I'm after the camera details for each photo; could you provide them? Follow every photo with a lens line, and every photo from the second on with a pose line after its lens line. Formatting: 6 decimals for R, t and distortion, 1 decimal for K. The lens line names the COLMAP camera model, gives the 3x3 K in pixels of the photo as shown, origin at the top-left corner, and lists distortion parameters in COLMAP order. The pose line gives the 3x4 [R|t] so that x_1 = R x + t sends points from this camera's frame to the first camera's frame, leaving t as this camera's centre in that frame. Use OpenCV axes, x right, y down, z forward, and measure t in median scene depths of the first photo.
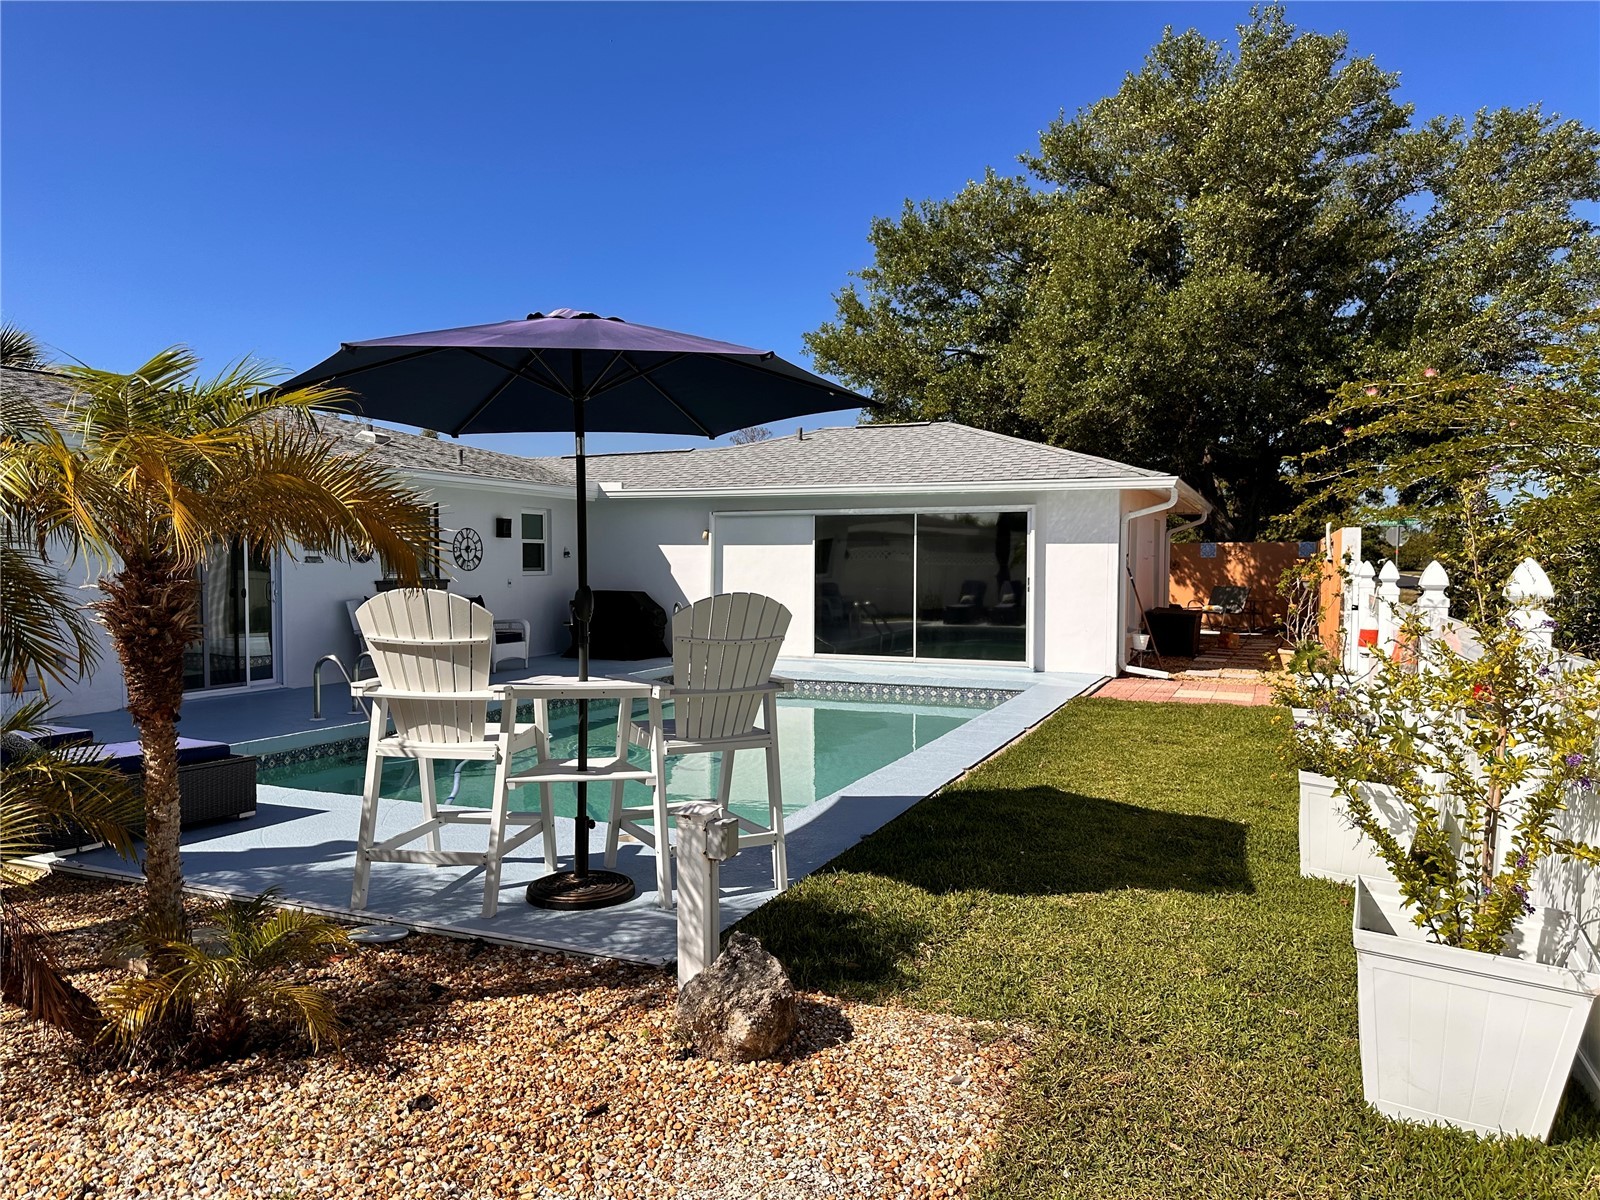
lens RADIAL K [[1129.2, 0, 800.0], [0, 1129.2, 600.0], [0, 0, 1]] dist [-0.000519, -0.000285]
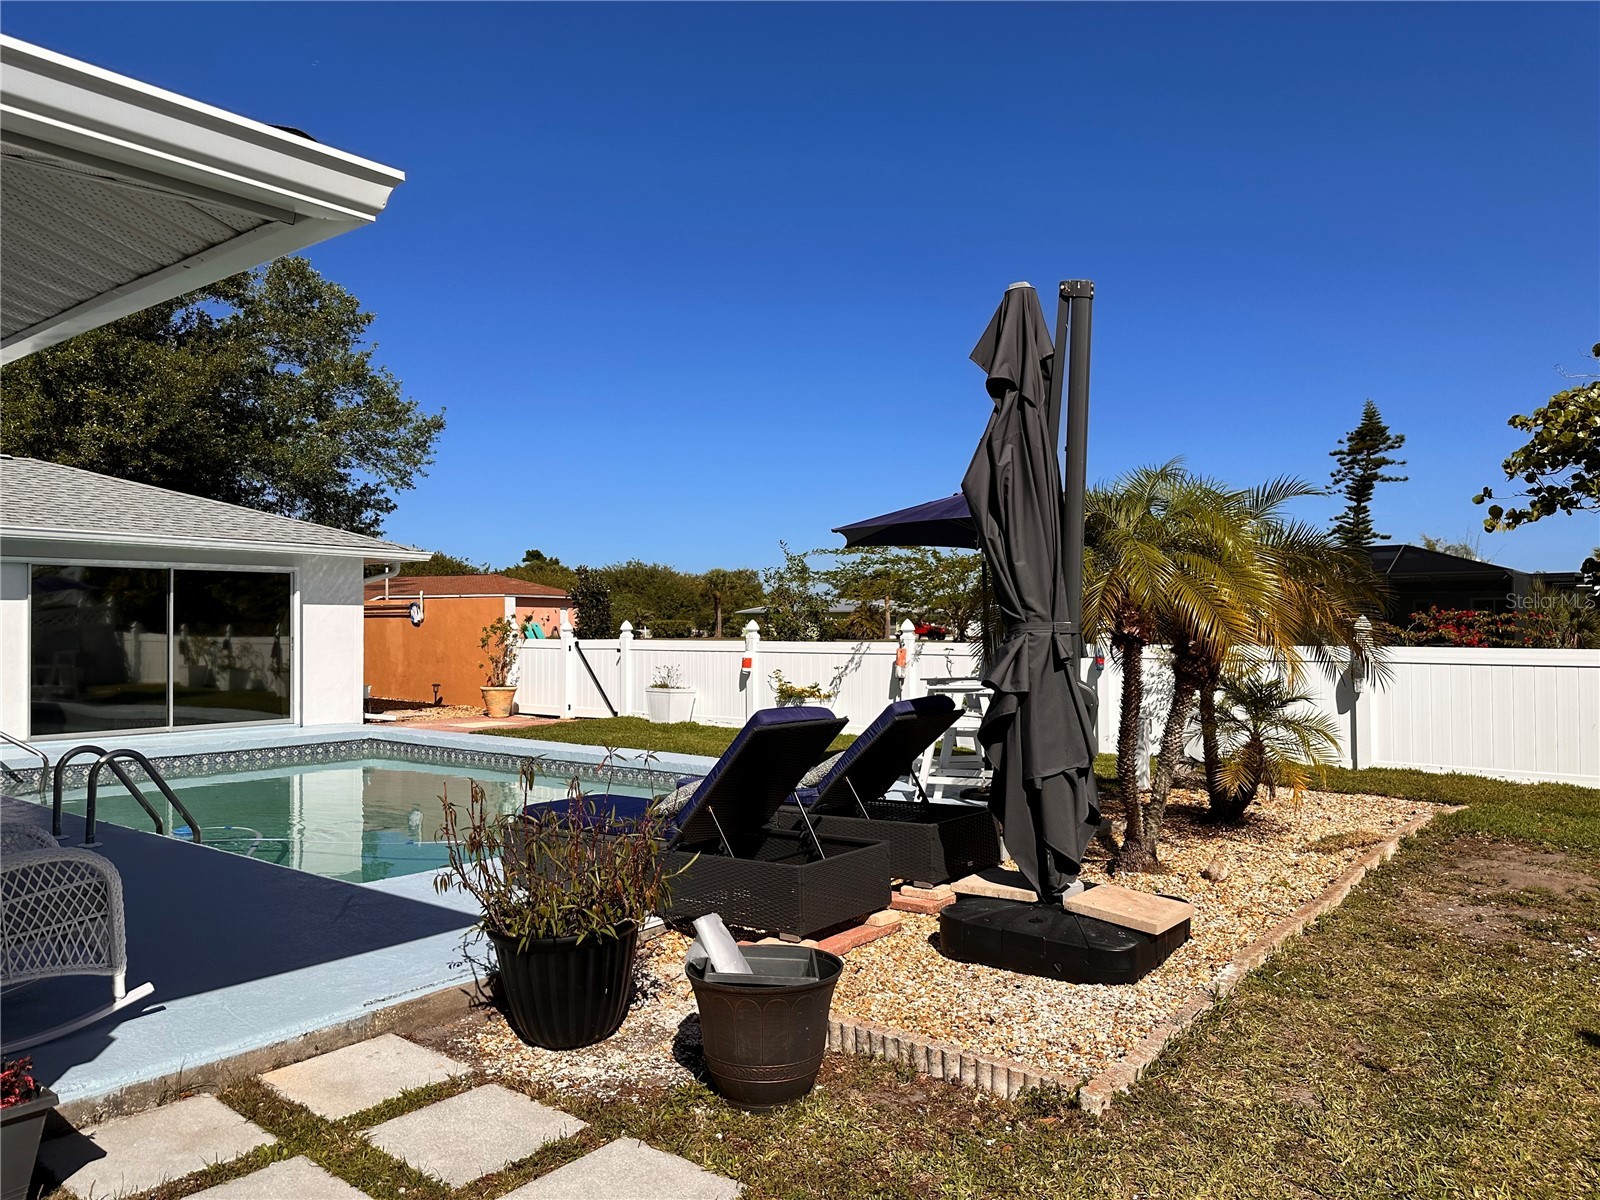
lens RADIAL K [[1129.2, 0, 800.0], [0, 1129.2, 600.0], [0, 0, 1]] dist [-0.000519, -0.000285]
pose [[0.266470, 0.013899, 0.963743, -0.691377], [0.040836, 0.998835, -0.025696, -0.007572], [-0.962978, 0.046203, 0.265592, 0.288299]]
